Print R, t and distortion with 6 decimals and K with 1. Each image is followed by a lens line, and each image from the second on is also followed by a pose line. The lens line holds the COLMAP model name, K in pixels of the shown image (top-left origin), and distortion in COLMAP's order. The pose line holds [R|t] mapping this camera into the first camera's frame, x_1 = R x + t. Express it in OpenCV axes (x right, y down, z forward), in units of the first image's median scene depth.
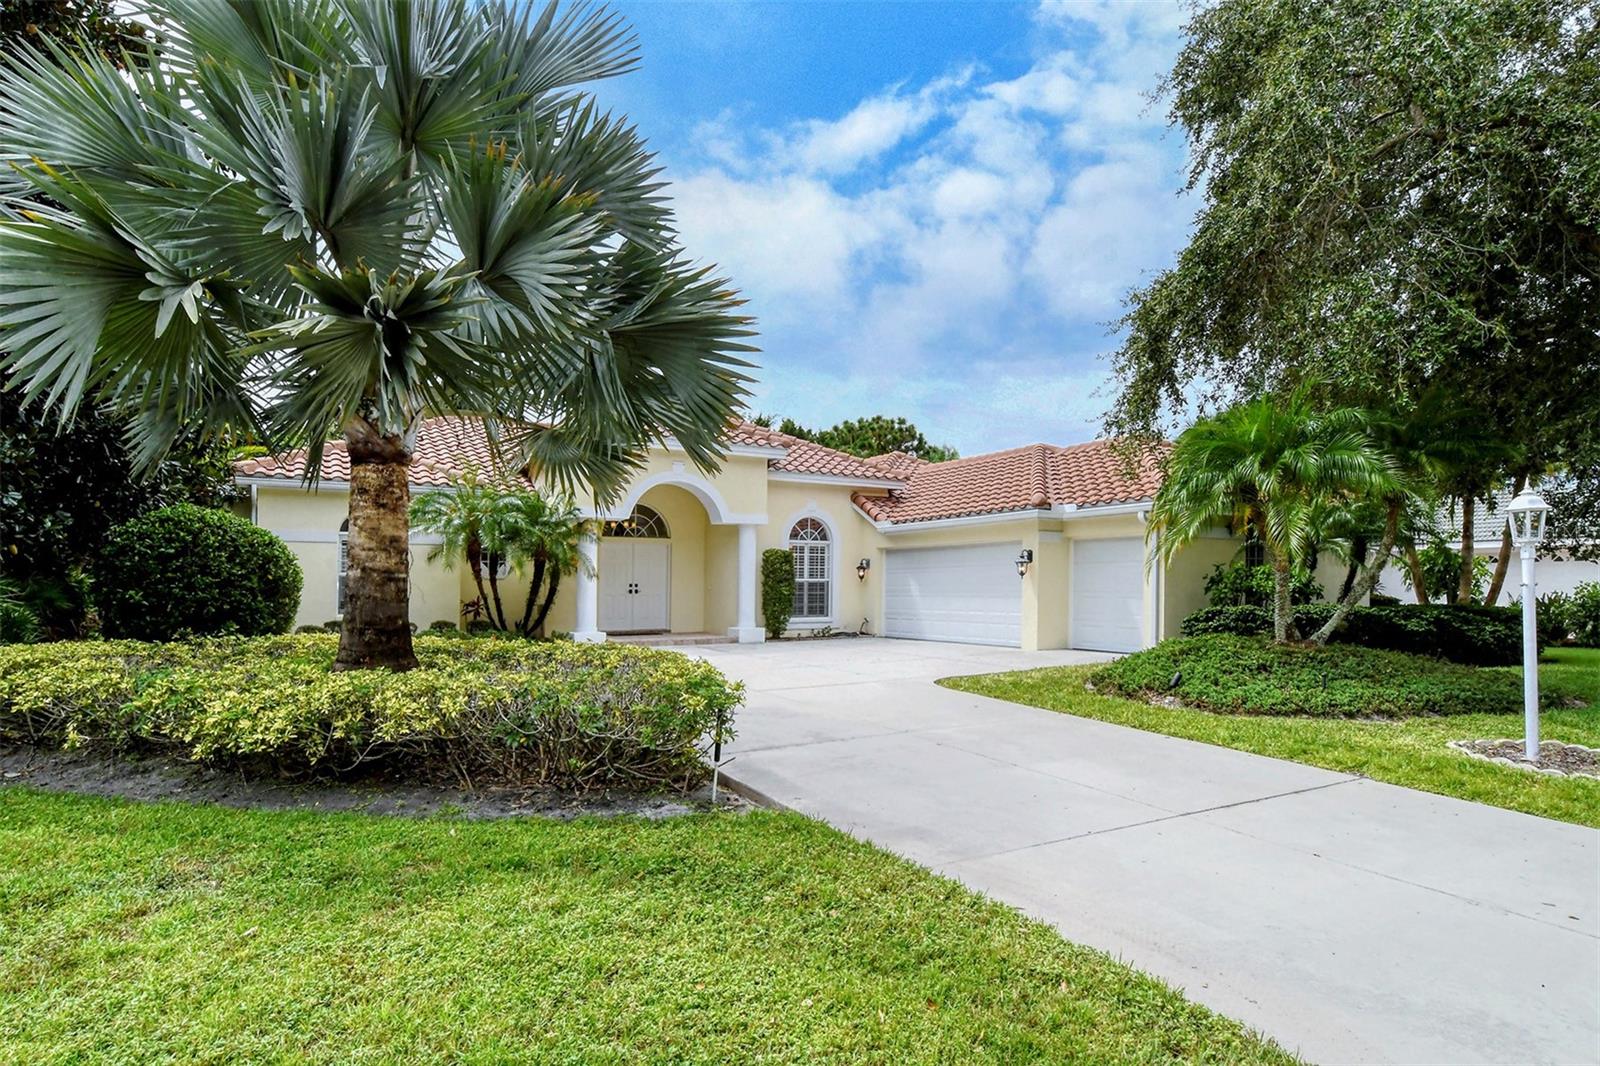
lens RADIAL K [[850.9, 0, 800.0], [0, 850.9, 533.0], [0, 0, 1]] dist [0.027886, -0.015847]
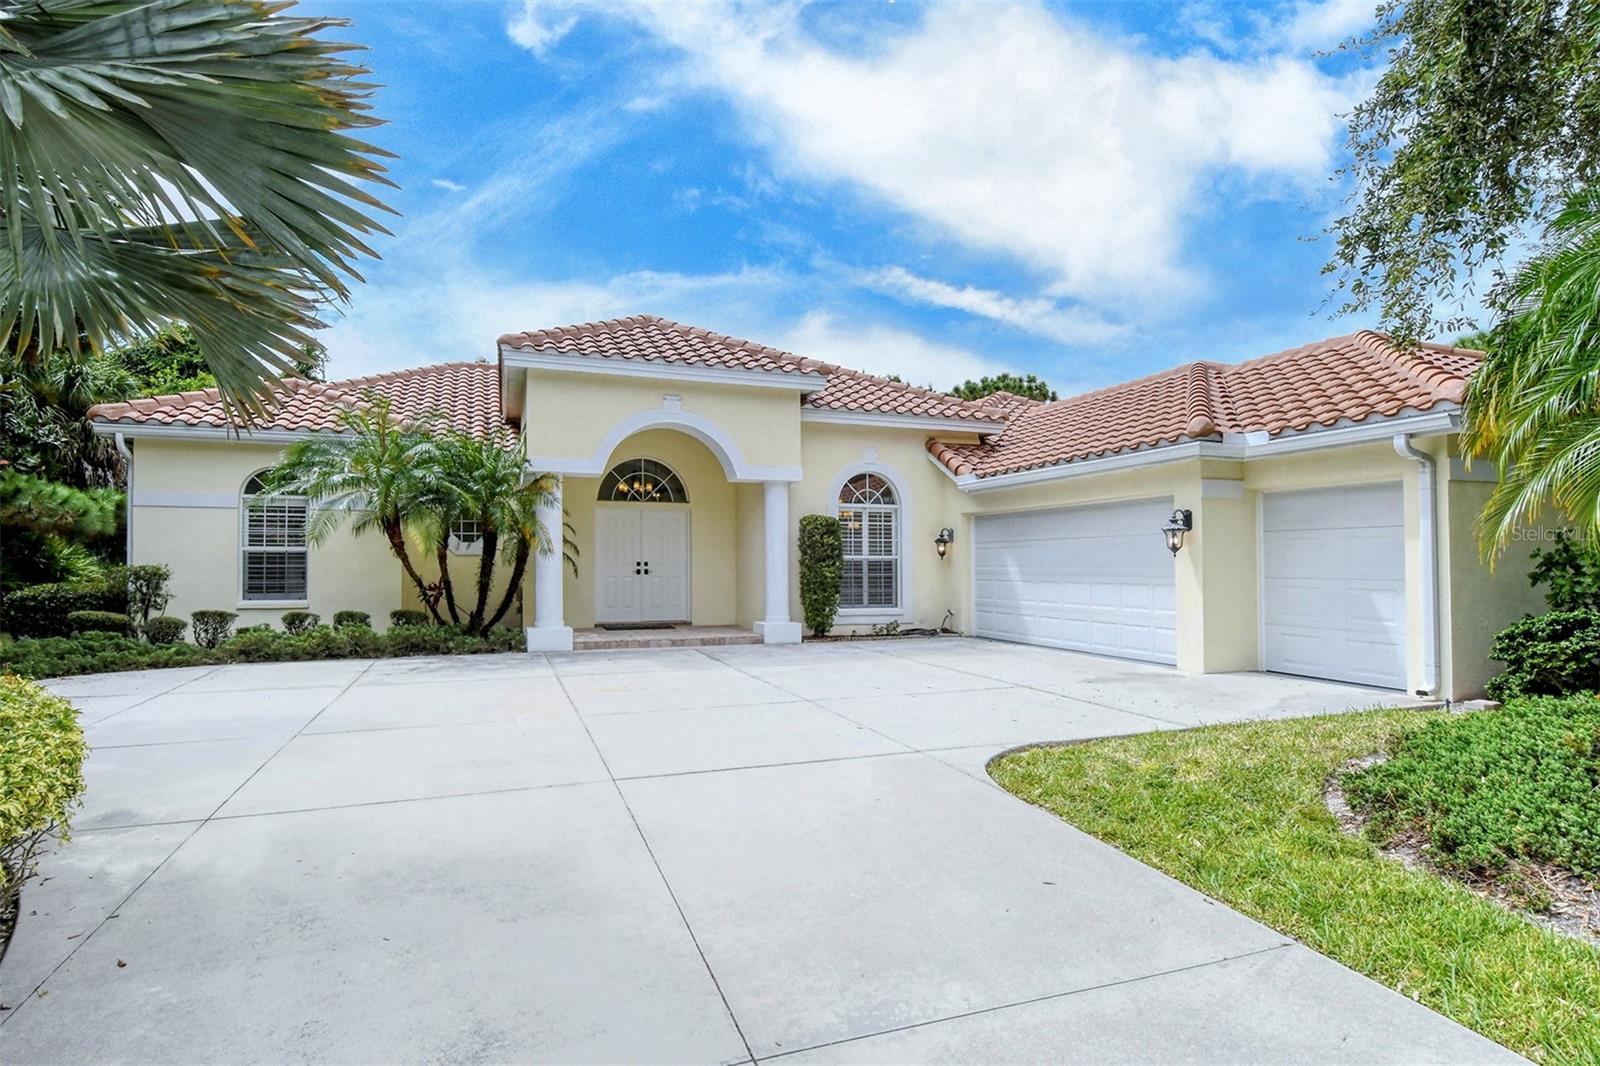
lens RADIAL K [[798.8, 0, 797.5], [0, 798.8, 480.6], [0, 0, 1]] dist [0.003745, -0.000309]
pose [[0.981562, -0.015638, -0.190502, 0.084617], [0.008225, 0.999180, -0.039641, 0.015741], [0.190966, 0.037343, 0.980886, 0.308873]]
